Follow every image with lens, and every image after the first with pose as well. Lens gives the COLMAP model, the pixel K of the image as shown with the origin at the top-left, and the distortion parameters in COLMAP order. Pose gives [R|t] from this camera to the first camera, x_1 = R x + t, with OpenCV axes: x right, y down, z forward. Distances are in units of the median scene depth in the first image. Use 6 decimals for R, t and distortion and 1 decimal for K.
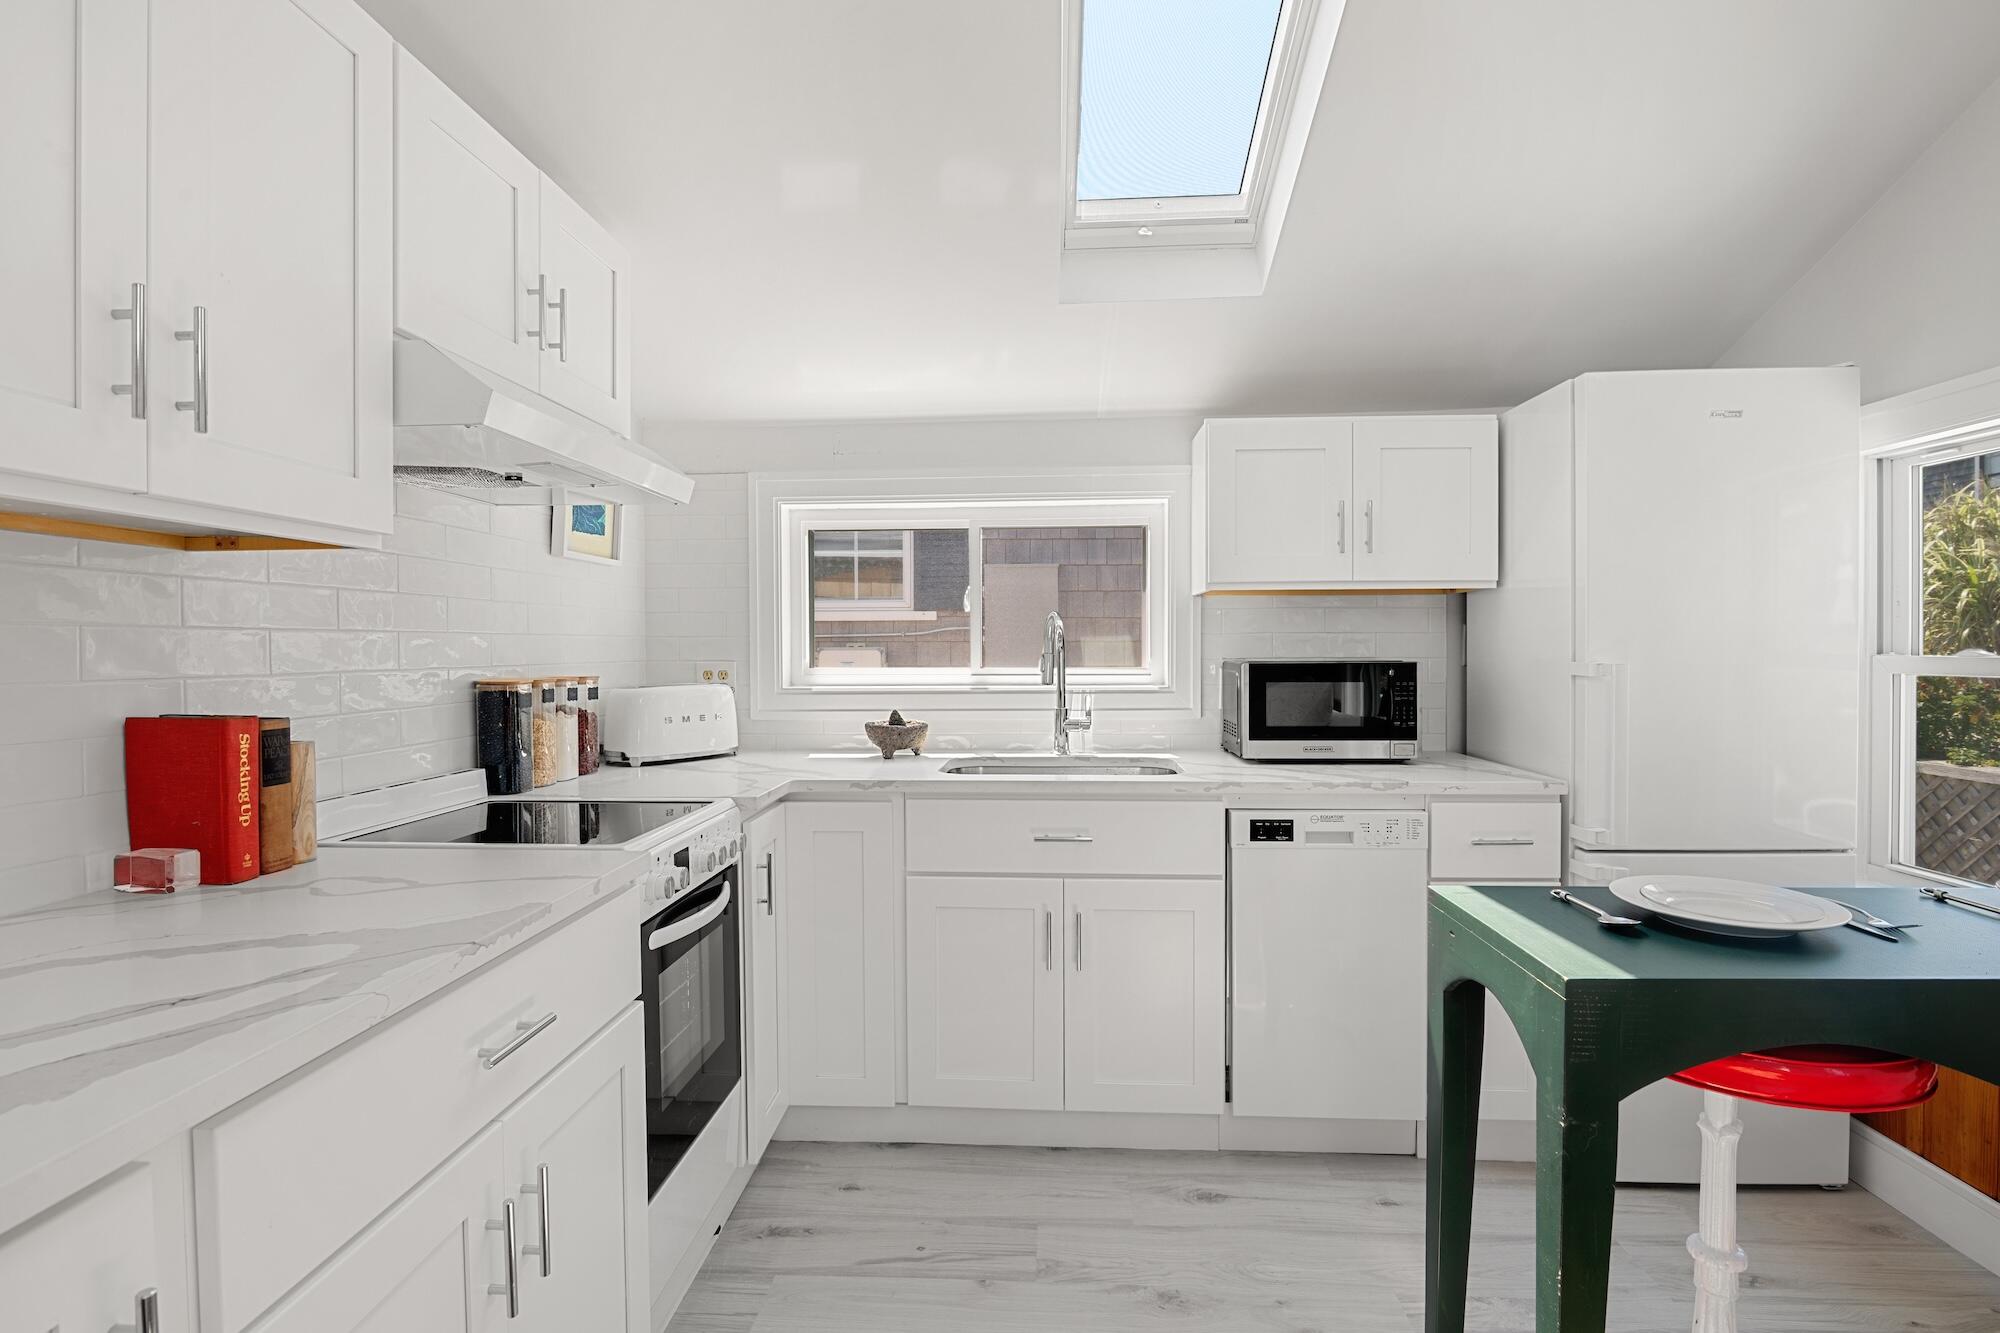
lens RADIAL K [[940.7, 0, 1000.1], [0, 940.7, 665.6], [0, 0, 1]] dist [-0.020888, 0.000953]
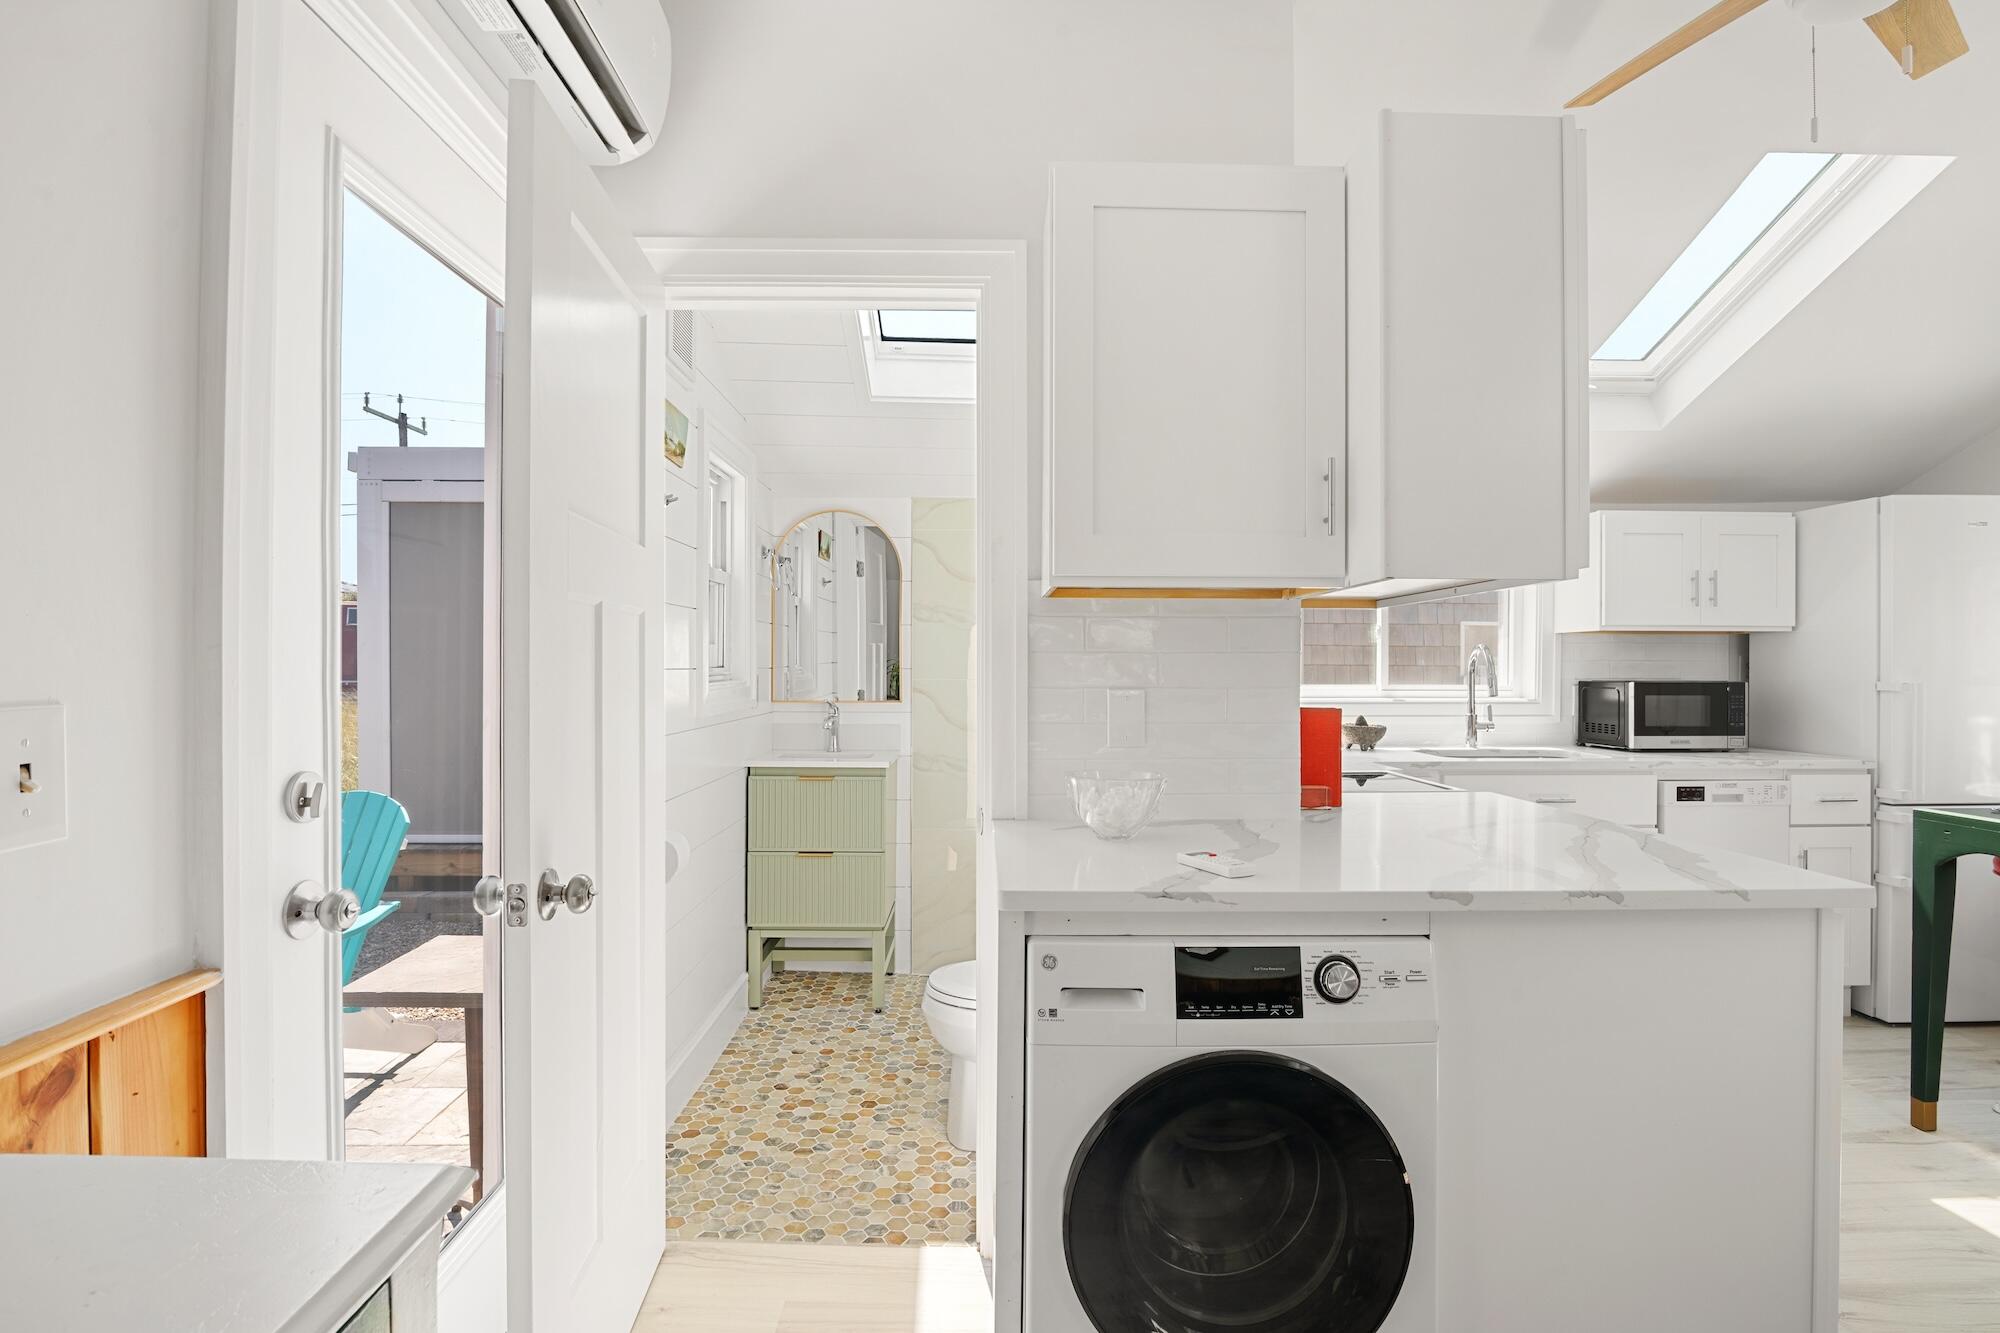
lens RADIAL K [[940.7, 0, 1000.1], [0, 940.7, 665.6], [0, 0, 1]] dist [-0.020888, 0.000953]
pose [[0.996710, 0.007026, 0.080743, -0.918563], [-0.005108, 0.999701, -0.023933, 0.013165], [-0.080887, 0.023442, 0.996448, -0.382568]]
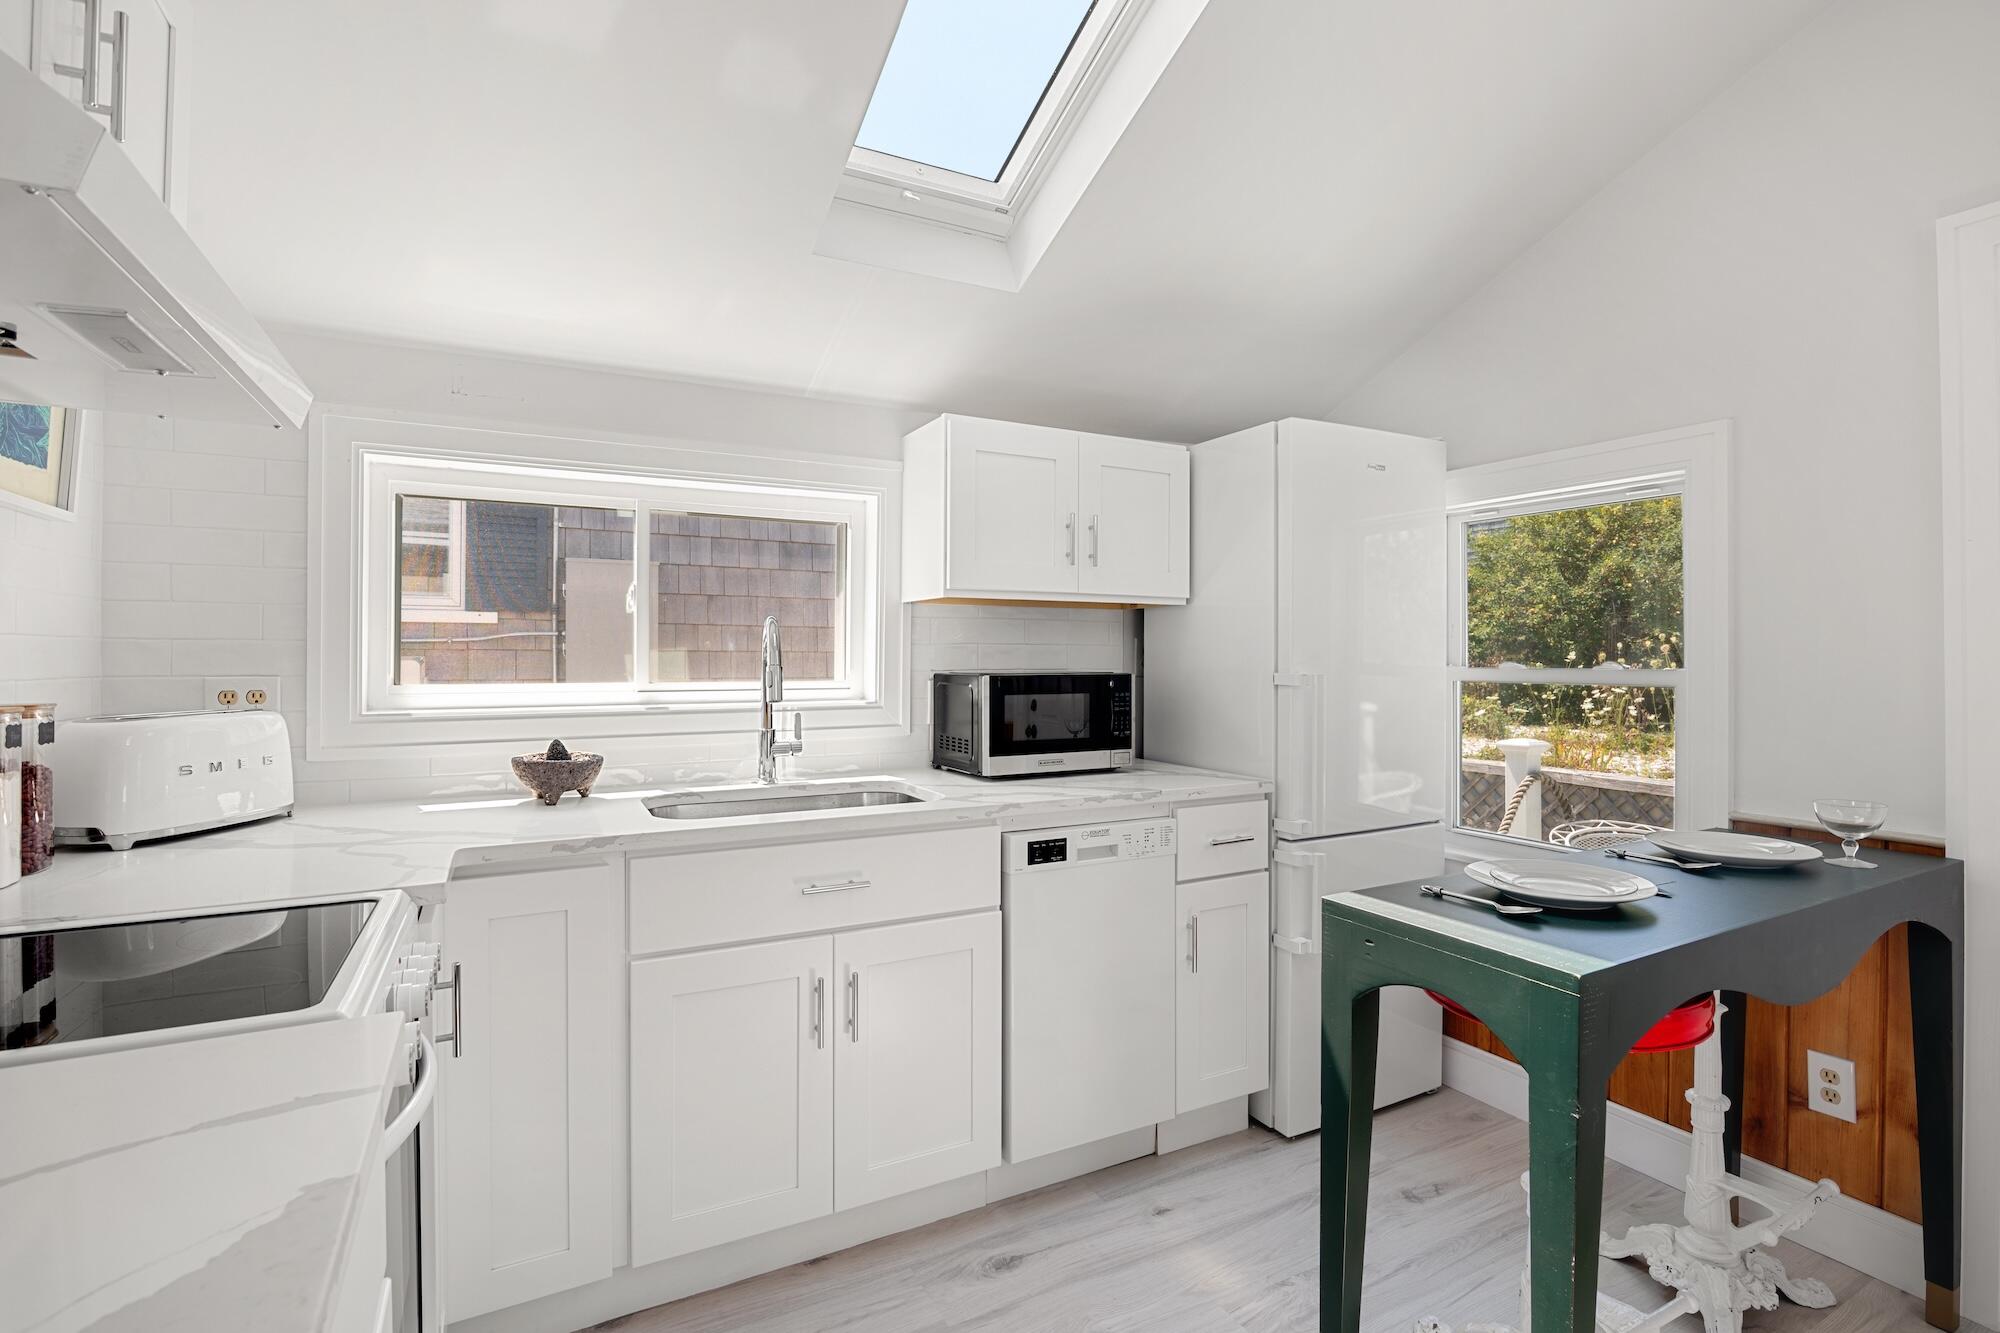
lens RADIAL K [[923.0, 0, 1003.8], [0, 923.0, 655.1], [0, 0, 1]] dist [-0.021528, 0.001814]
pose [[0.852439, 0.005975, 0.522793, -0.237648], [0.005858, 0.999763, -0.020978, -0.003919], [-0.522794, 0.020945, 0.852202, 0.221696]]
